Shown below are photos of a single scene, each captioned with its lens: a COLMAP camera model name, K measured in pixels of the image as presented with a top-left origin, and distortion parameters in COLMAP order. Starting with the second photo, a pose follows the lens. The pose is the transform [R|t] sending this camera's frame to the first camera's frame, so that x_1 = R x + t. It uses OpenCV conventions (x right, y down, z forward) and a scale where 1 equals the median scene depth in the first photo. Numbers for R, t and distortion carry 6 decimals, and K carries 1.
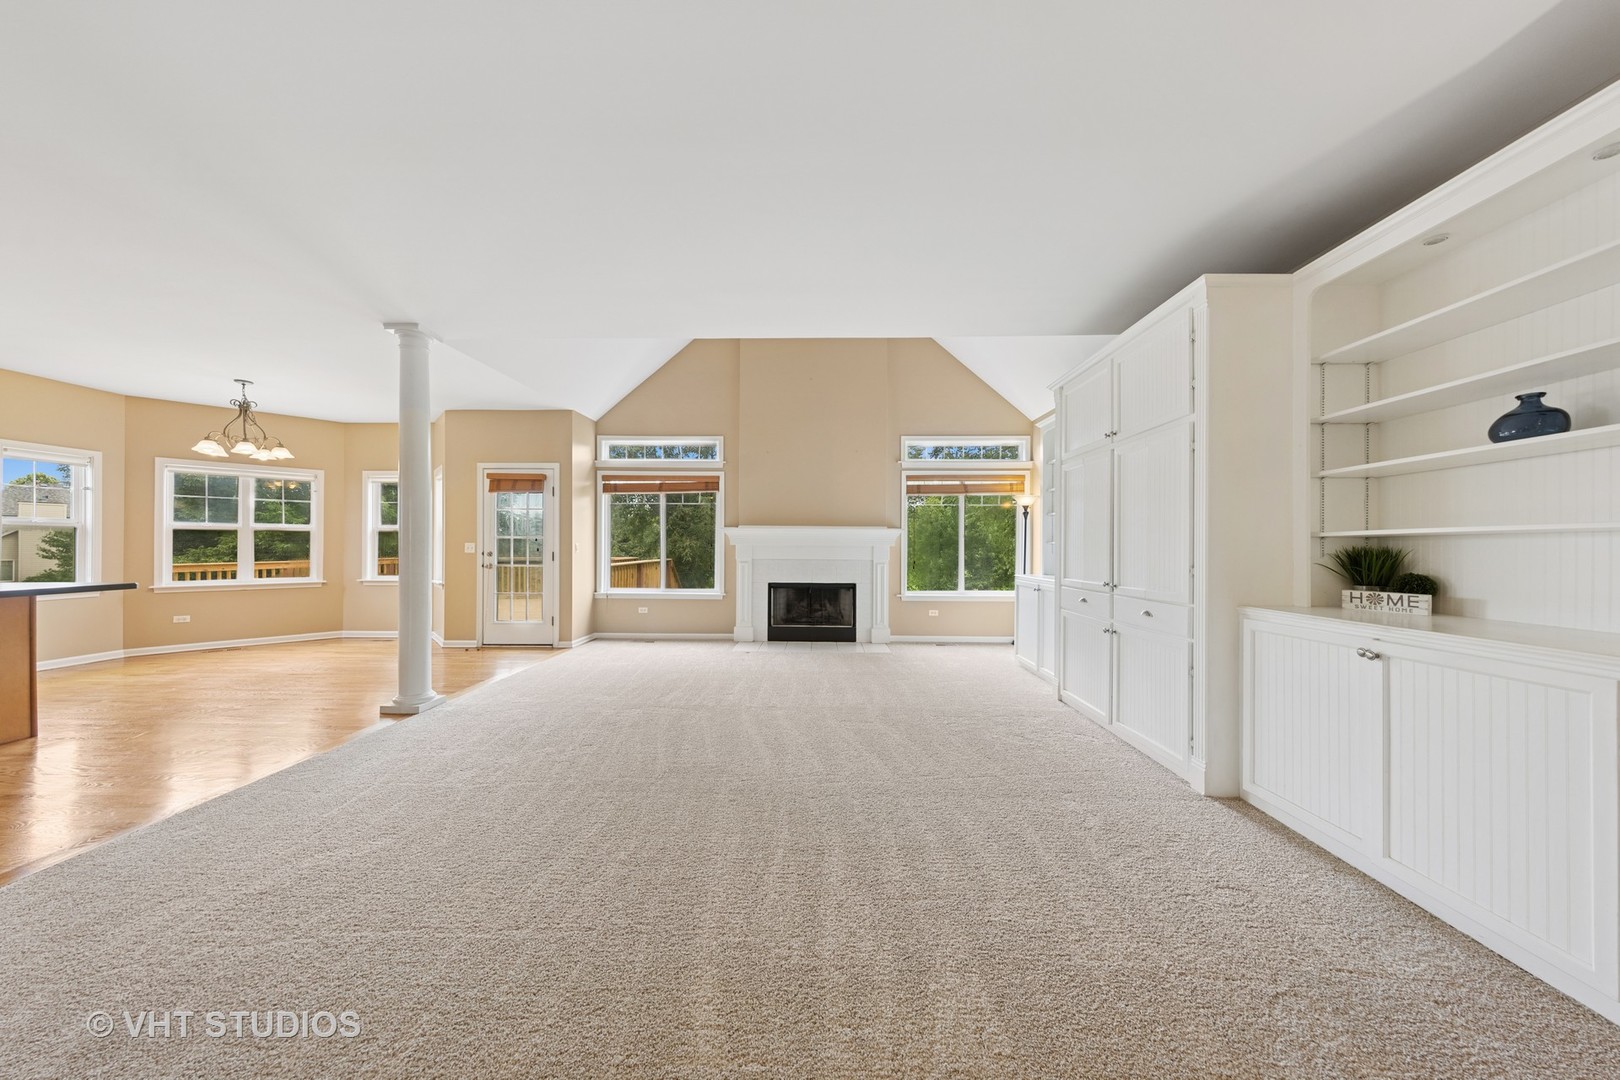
lens RADIAL K [[517.2, 0, 821.5], [0, 517.2, 546.8], [0, 0, 1]] dist [0.001929, -0.000035]
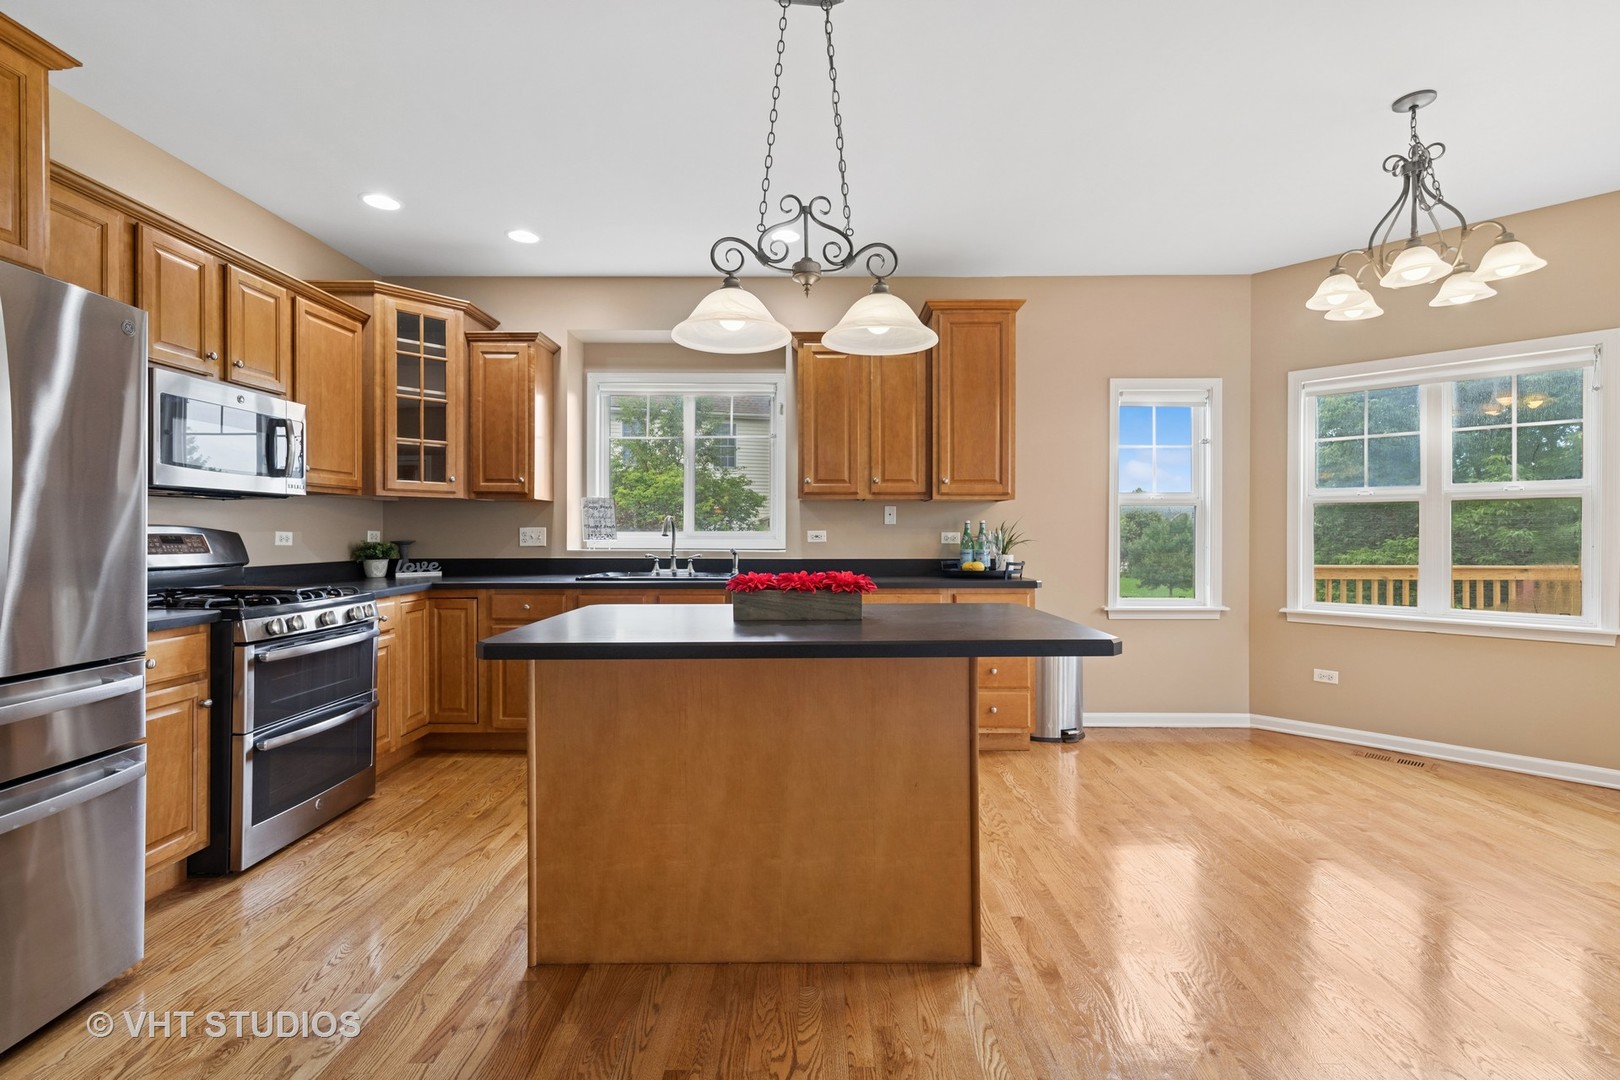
lens RADIAL K [[734.4, 0, 812.0], [0, 734.4, 538.3], [0, 0, 1]] dist [0.003347, 0.000227]
pose [[-0.011613, -0.002579, -0.999929, -0.471709], [-0.003690, 0.999990, -0.002536, 0.004892], [0.999926, 0.003660, -0.011622, 0.473725]]
